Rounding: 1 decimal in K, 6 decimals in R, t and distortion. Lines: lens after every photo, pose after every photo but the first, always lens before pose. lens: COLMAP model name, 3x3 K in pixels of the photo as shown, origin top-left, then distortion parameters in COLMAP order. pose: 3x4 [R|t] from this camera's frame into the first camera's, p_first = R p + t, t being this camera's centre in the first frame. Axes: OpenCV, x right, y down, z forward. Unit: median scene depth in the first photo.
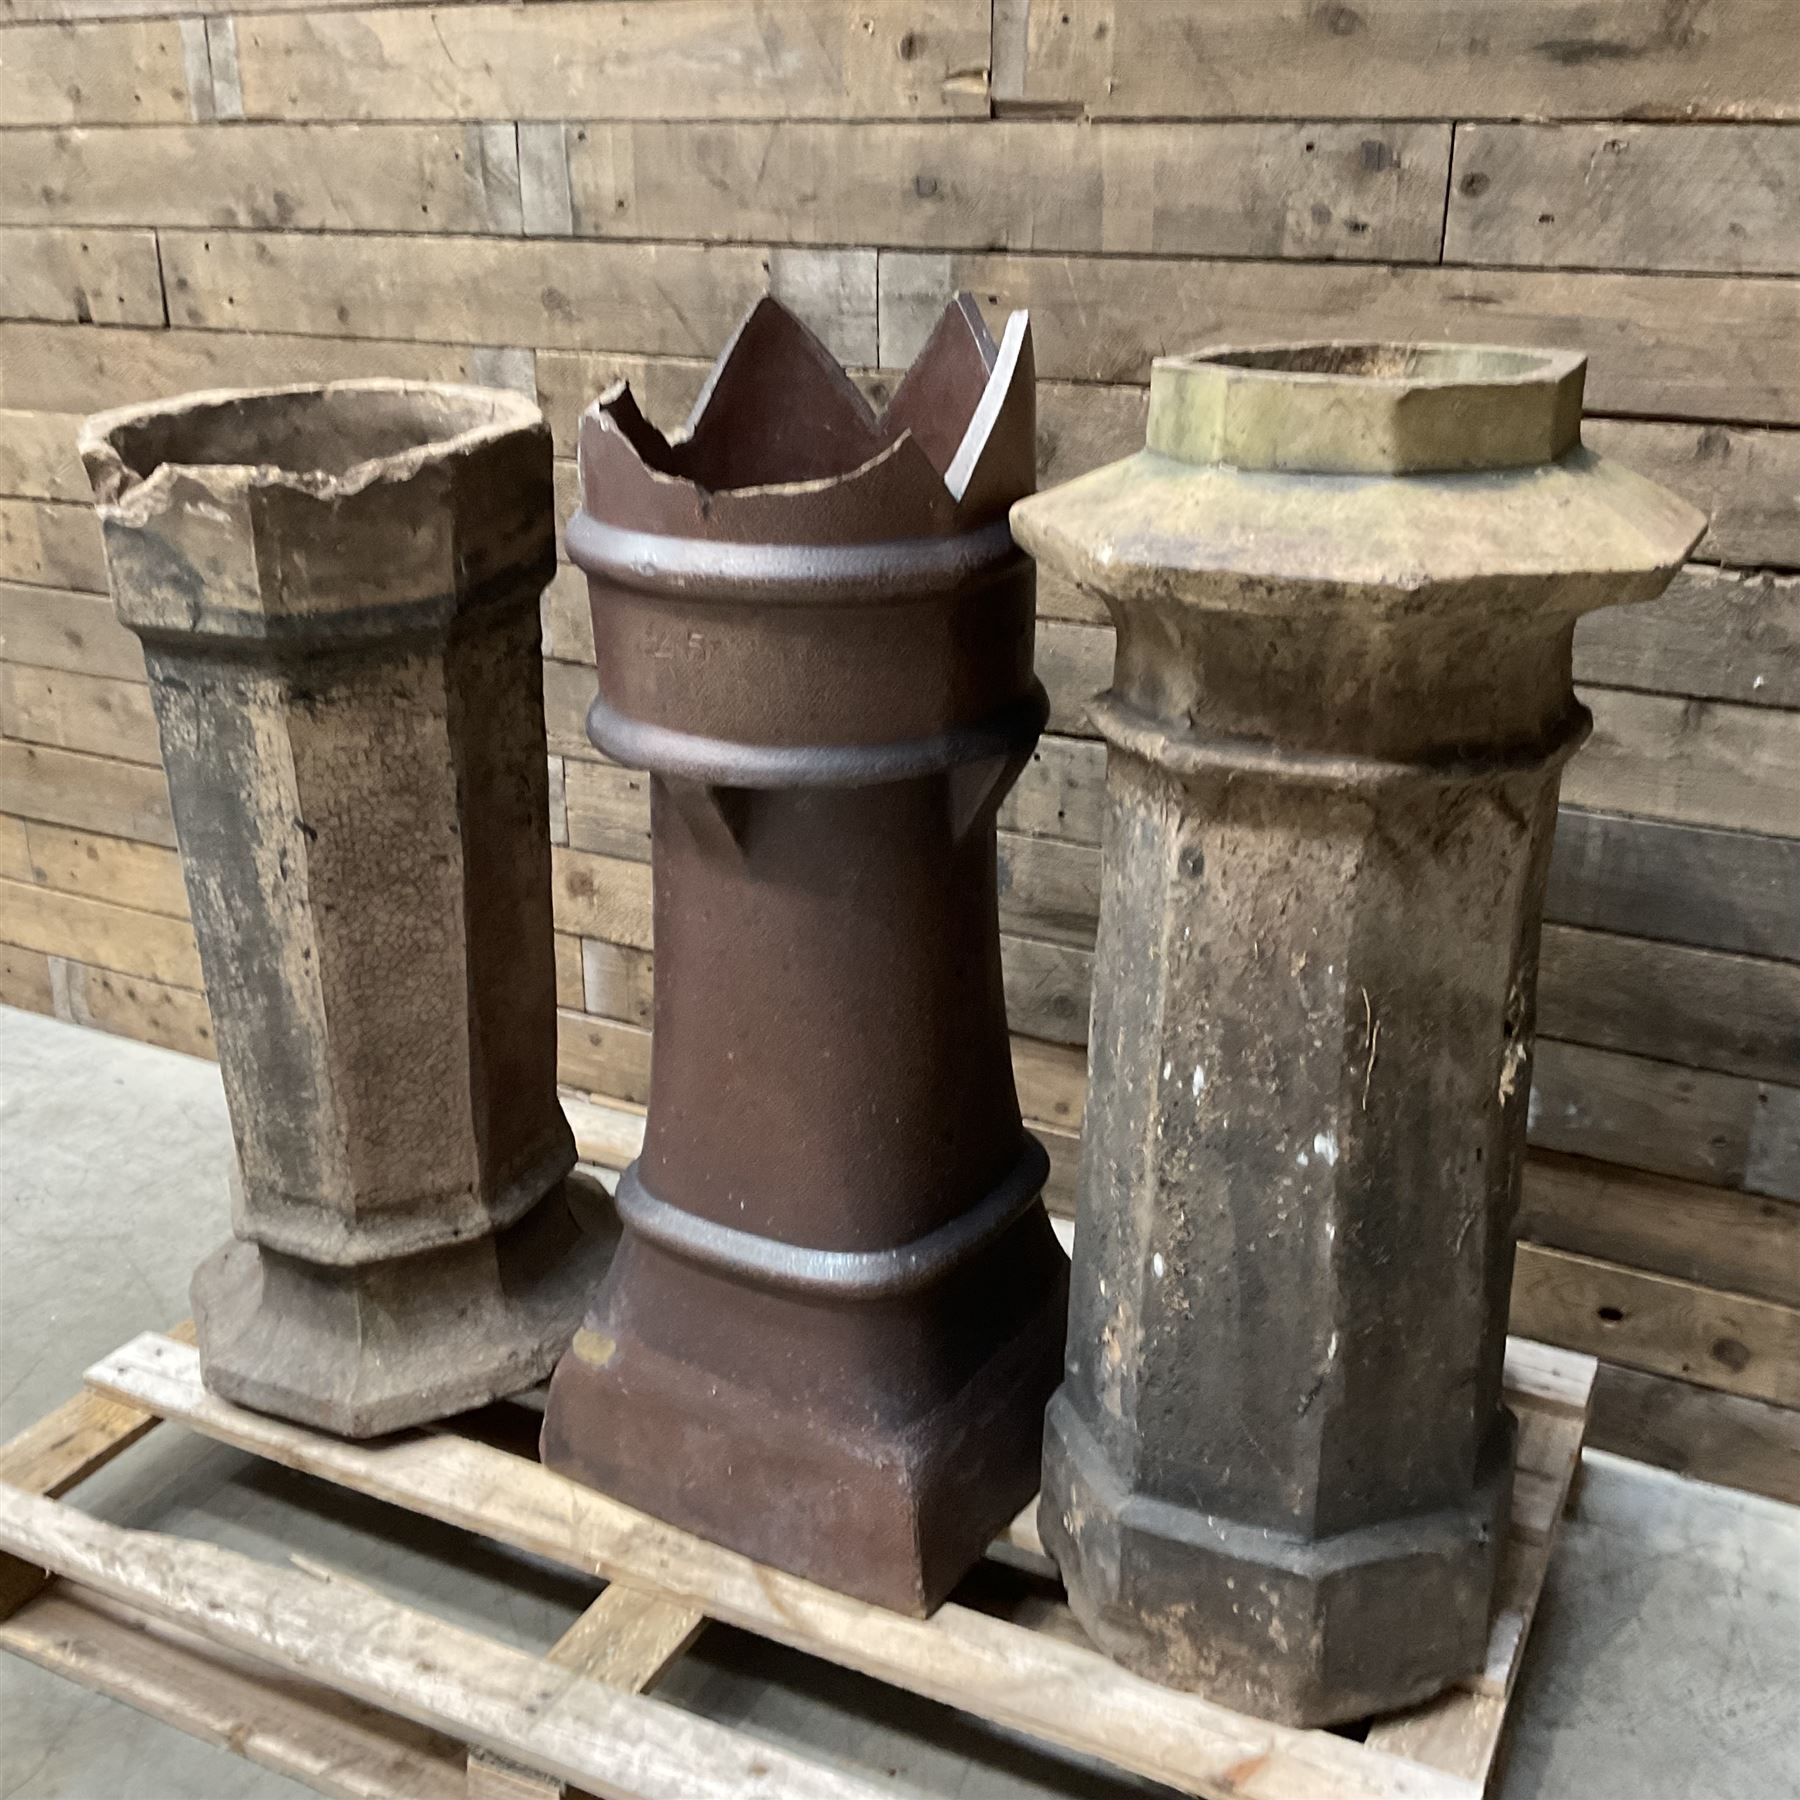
lens RADIAL K [[1993.9, 0, 899.9], [0, 1993.9, 895.7], [0, 0, 1]] dist [0.043210, 0.000000]
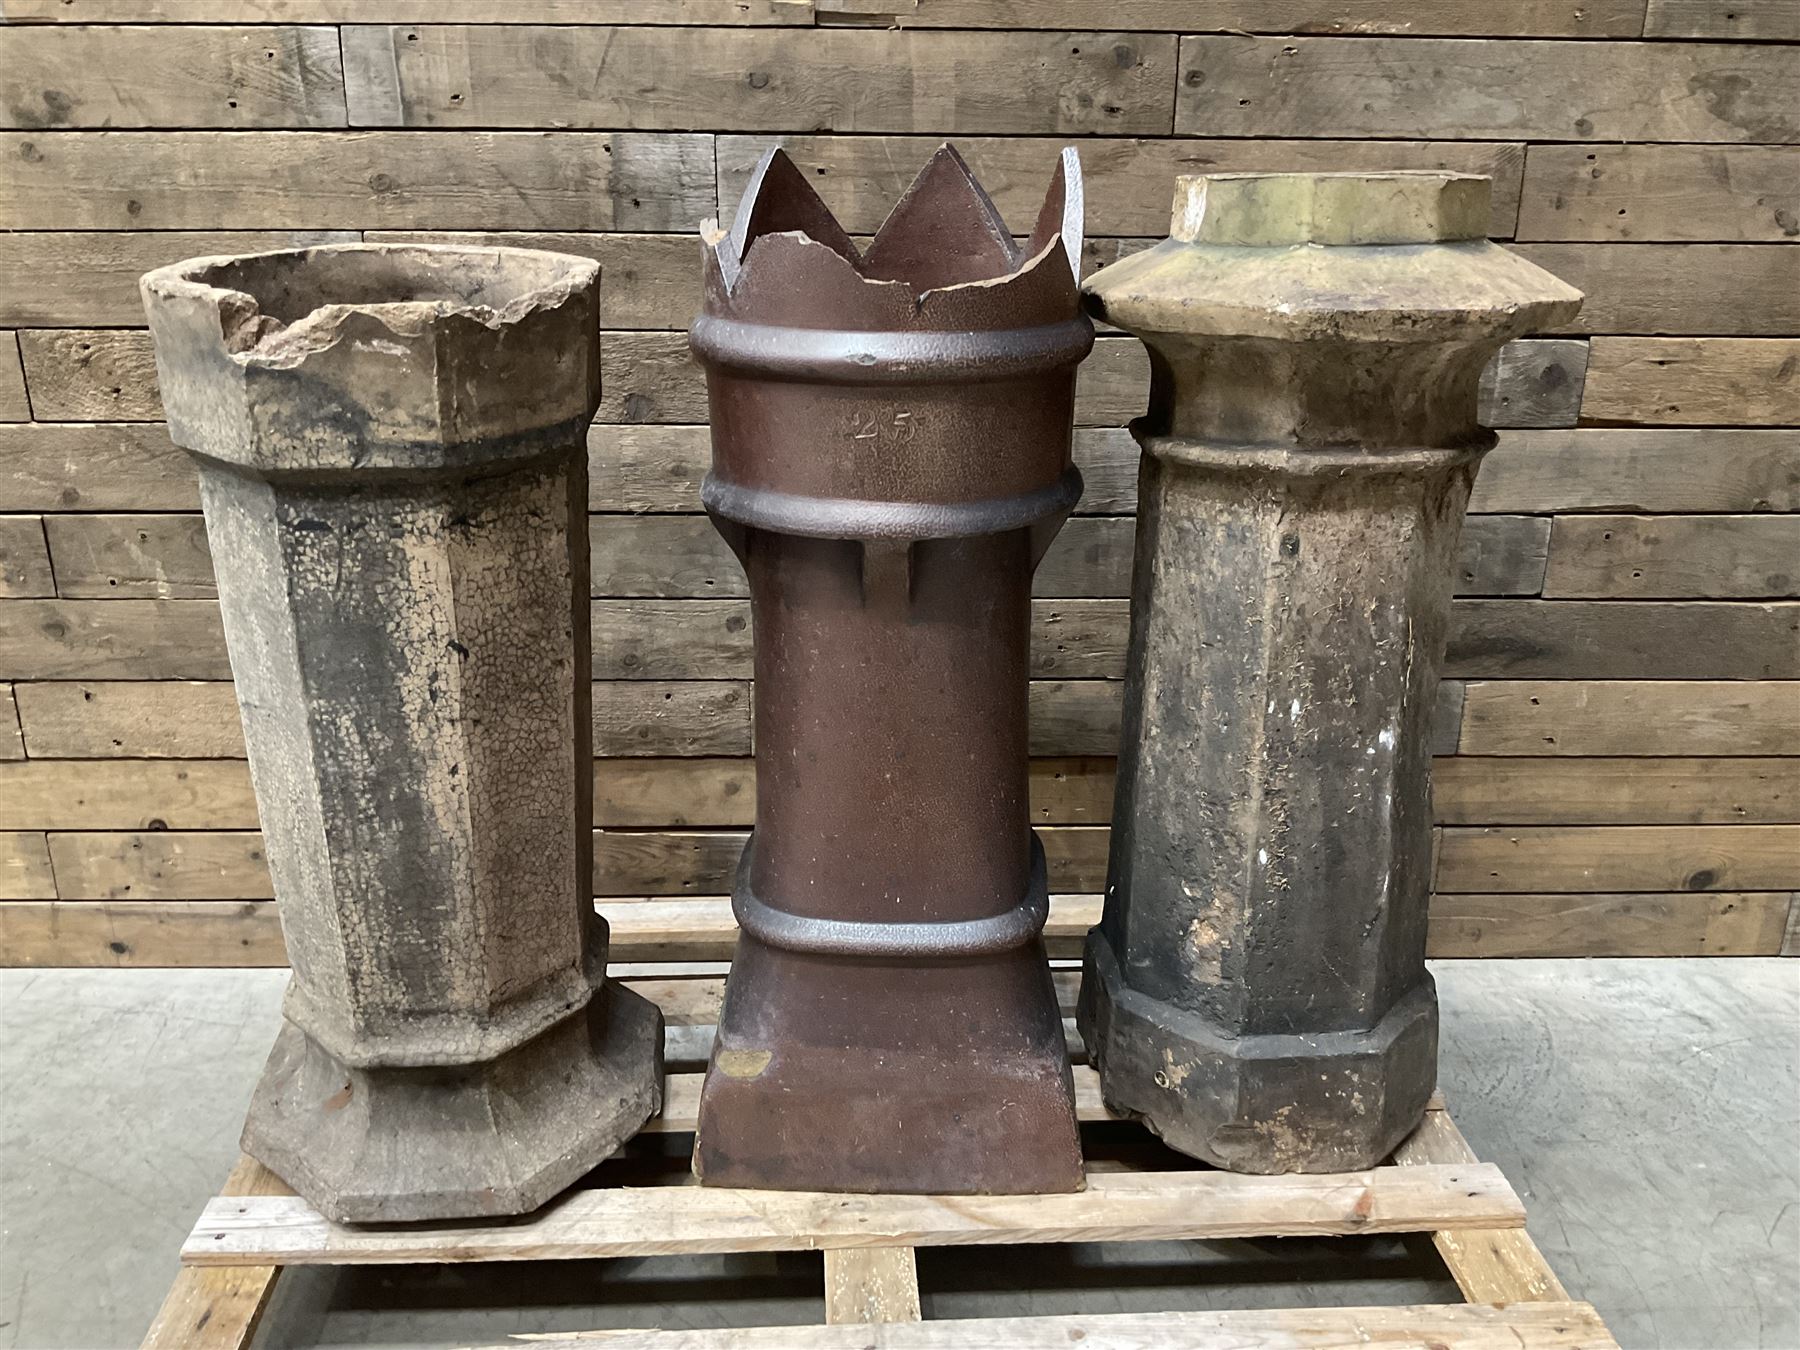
lens RADIAL K [[1497.7, 0, 906.2], [0, 1497.7, 677.8], [0, 0, 1]] dist [0.055070, -0.087811]
pose [[0.869736, -0.159343, 0.467087, -0.476727], [0.169696, 0.985291, 0.020143, 0.005687], [-0.463426, 0.061744, 0.883982, 0.192472]]
